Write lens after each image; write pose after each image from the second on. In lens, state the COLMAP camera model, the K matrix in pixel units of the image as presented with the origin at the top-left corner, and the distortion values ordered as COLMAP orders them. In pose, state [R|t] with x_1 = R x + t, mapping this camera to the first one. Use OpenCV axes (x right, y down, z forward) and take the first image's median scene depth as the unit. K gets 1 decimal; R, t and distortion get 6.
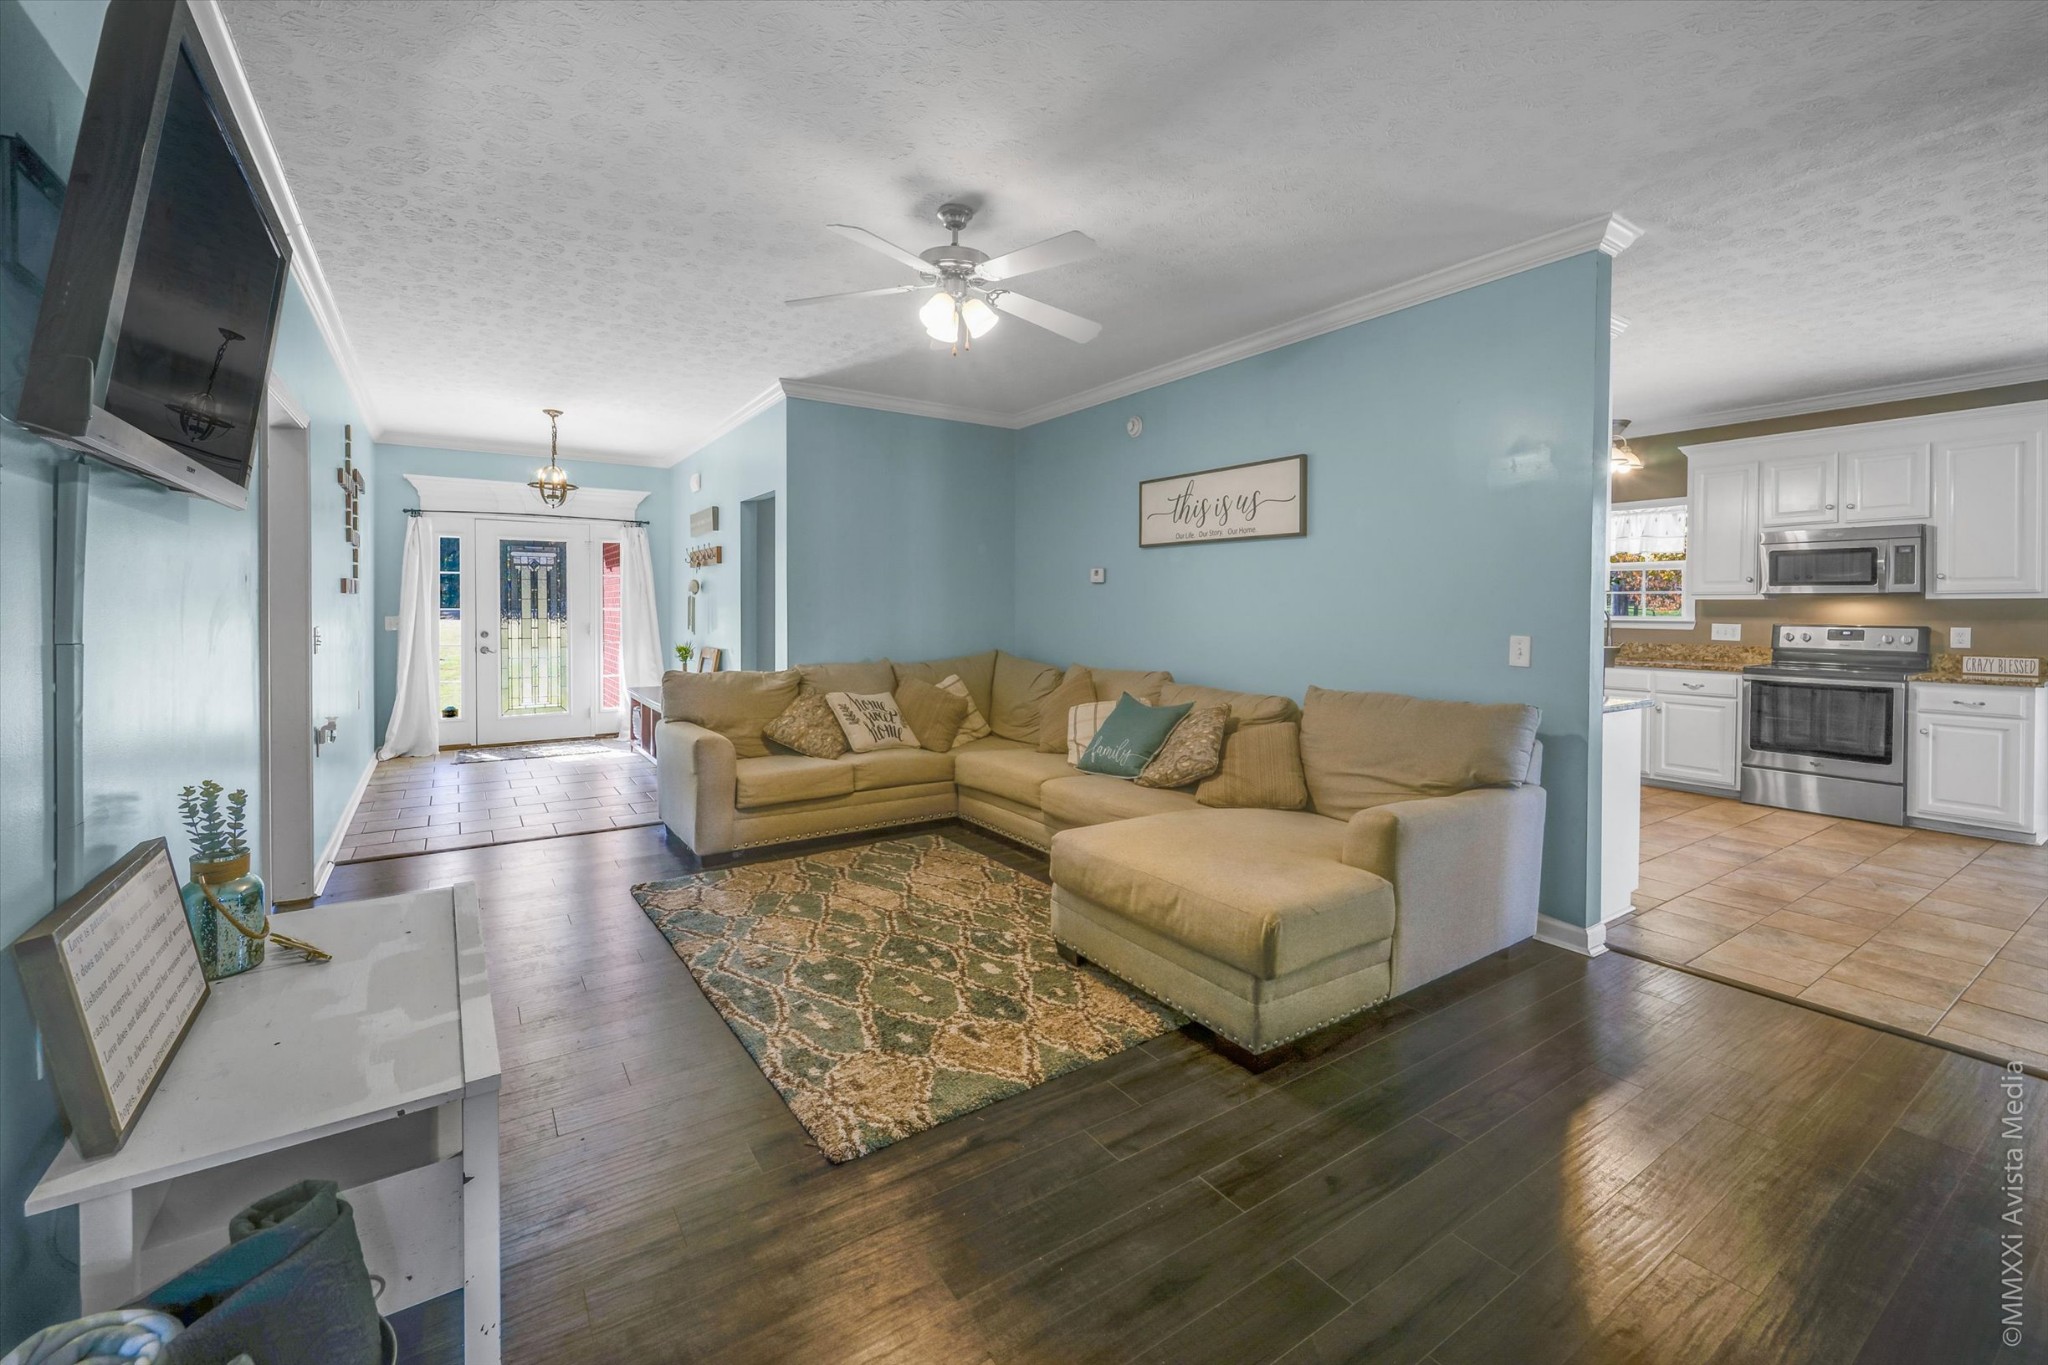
lens RADIAL K [[854.2, 0, 1044.3], [0, 854.2, 616.4], [0, 0, 1]] dist [-0.003006, 0.000212]
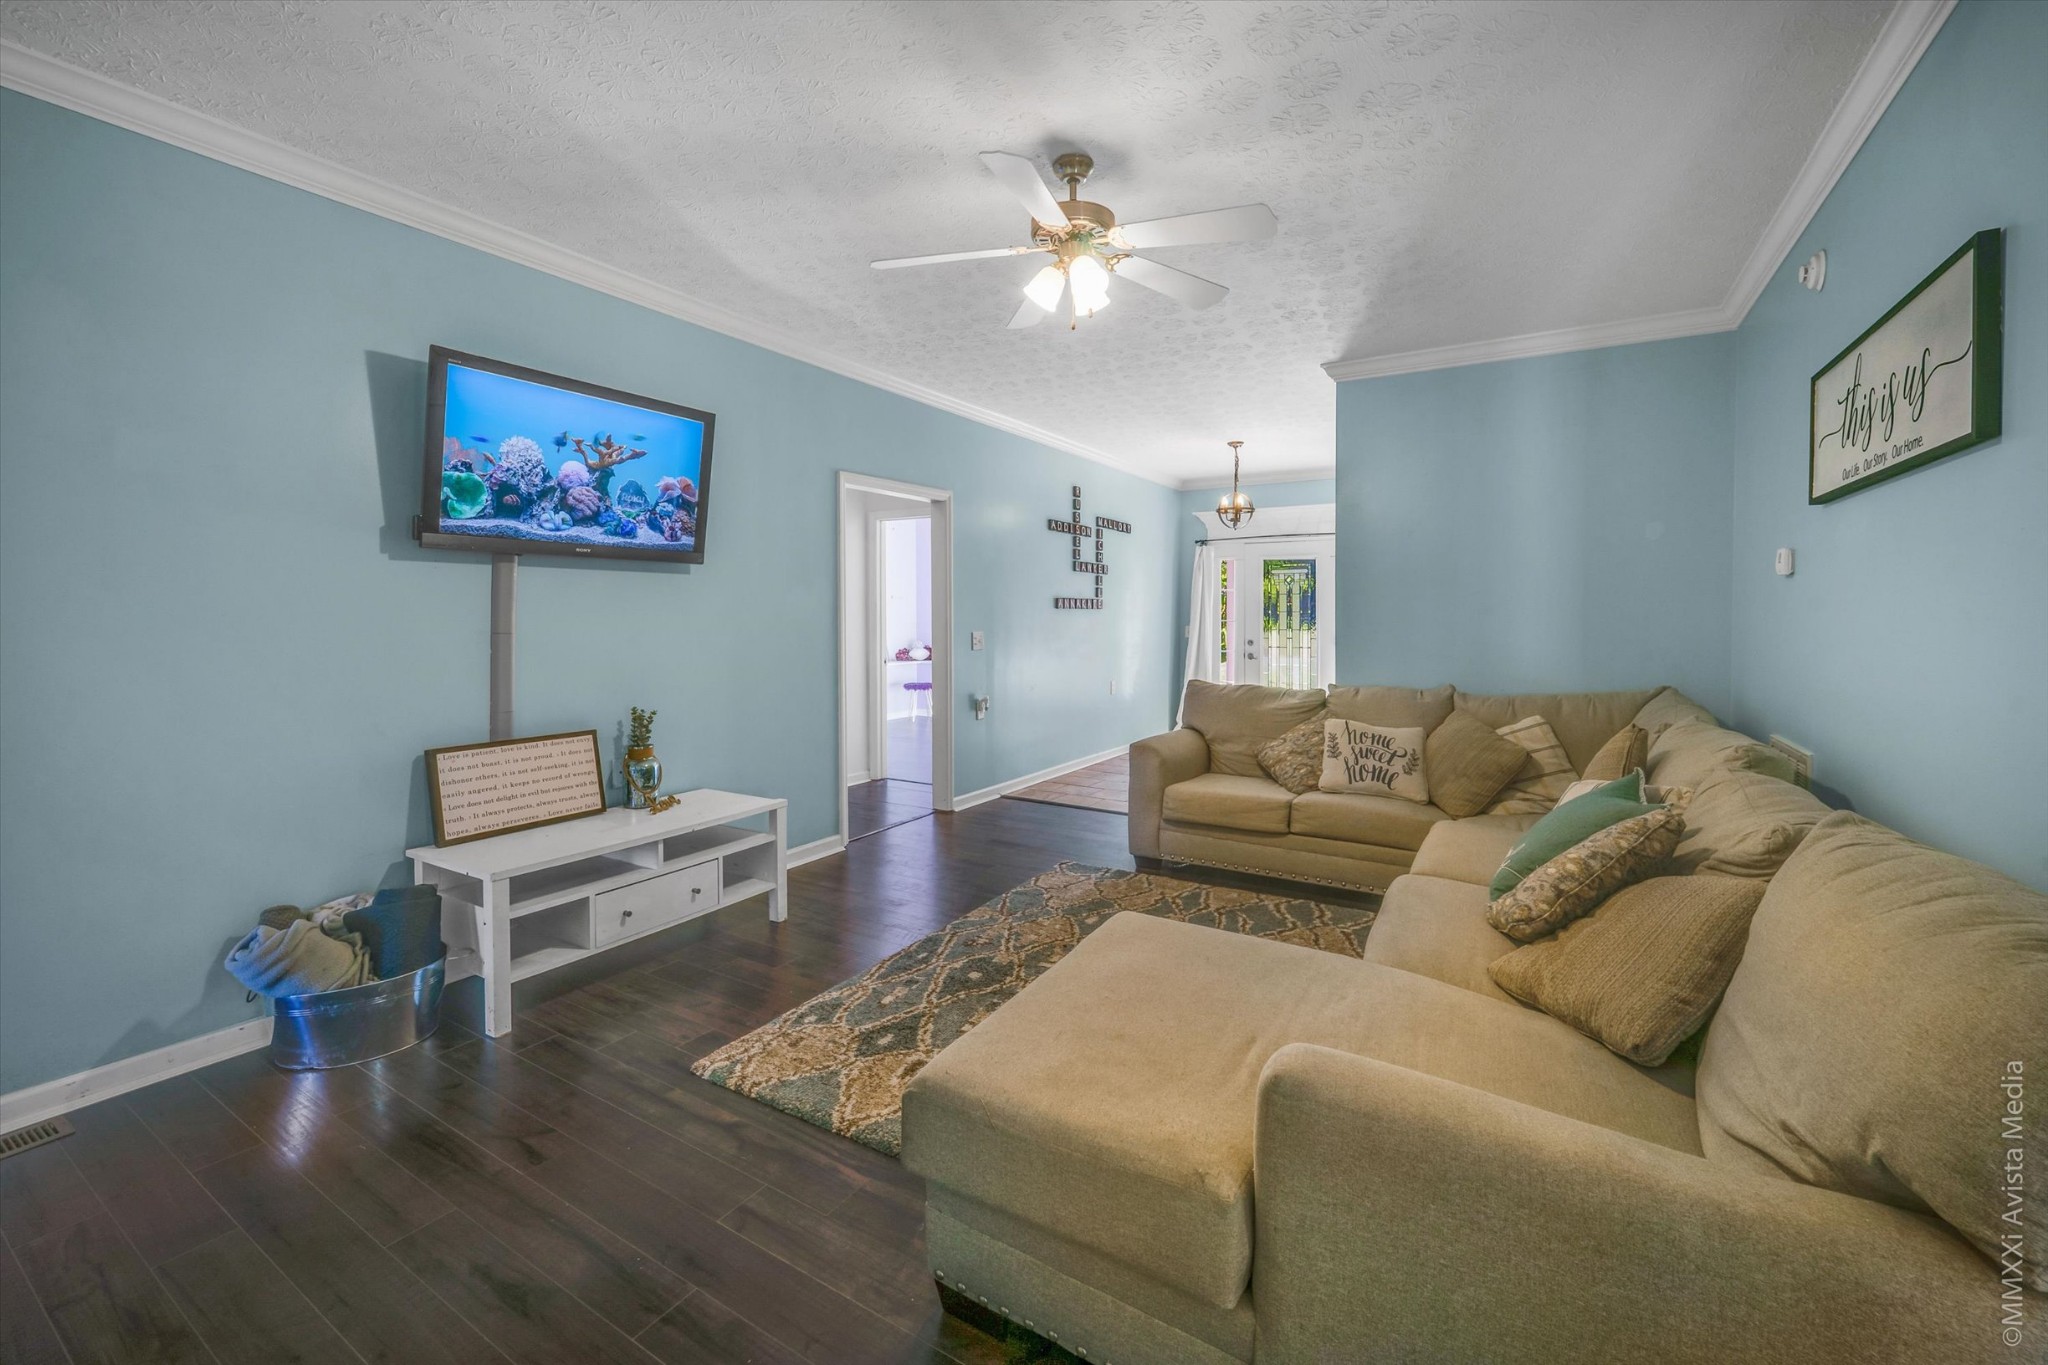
lens RADIAL K [[854.2, 0, 1013.2], [0, 854.2, 631.8], [0, 0, 1]] dist [-0.003006, 0.000212]
pose [[0.393831, 0.014151, -0.919074, 0.492379], [-0.012229, 0.999874, 0.010155, -0.003327], [0.919101, 0.007240, 0.393955, 0.436899]]
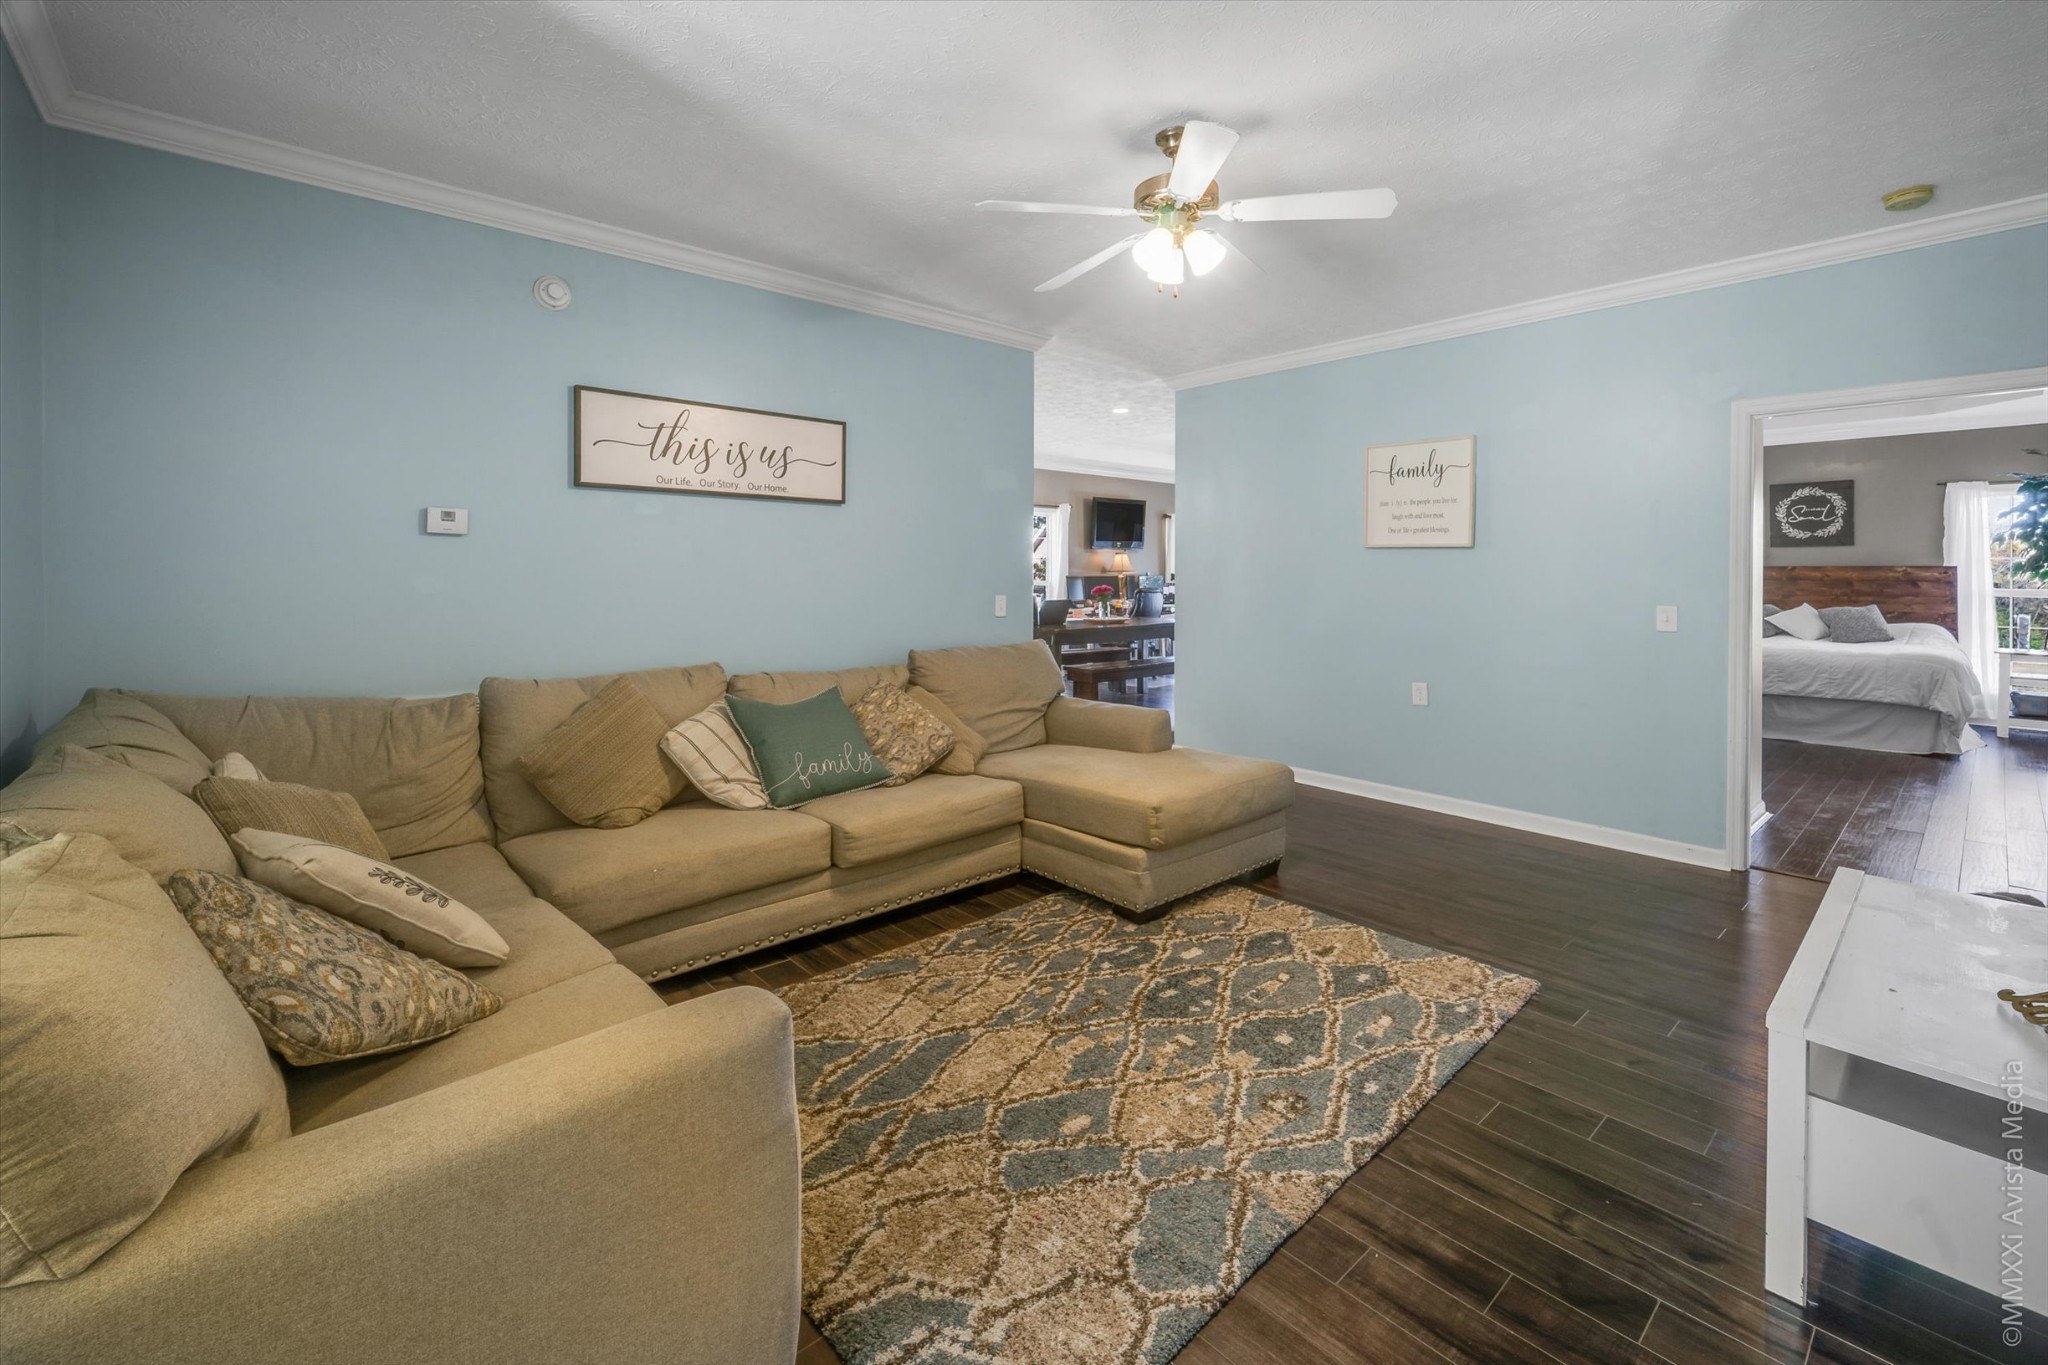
lens RADIAL K [[854.2, 0, 998.5], [0, 854.2, 579.4], [0, 0, 1]] dist [-0.003006, 0.000212]
pose [[-0.099142, -0.007070, 0.995048, -0.703974], [0.011945, 0.999894, 0.008294, -0.013385], [-0.995002, 0.012708, -0.099047, 0.926133]]
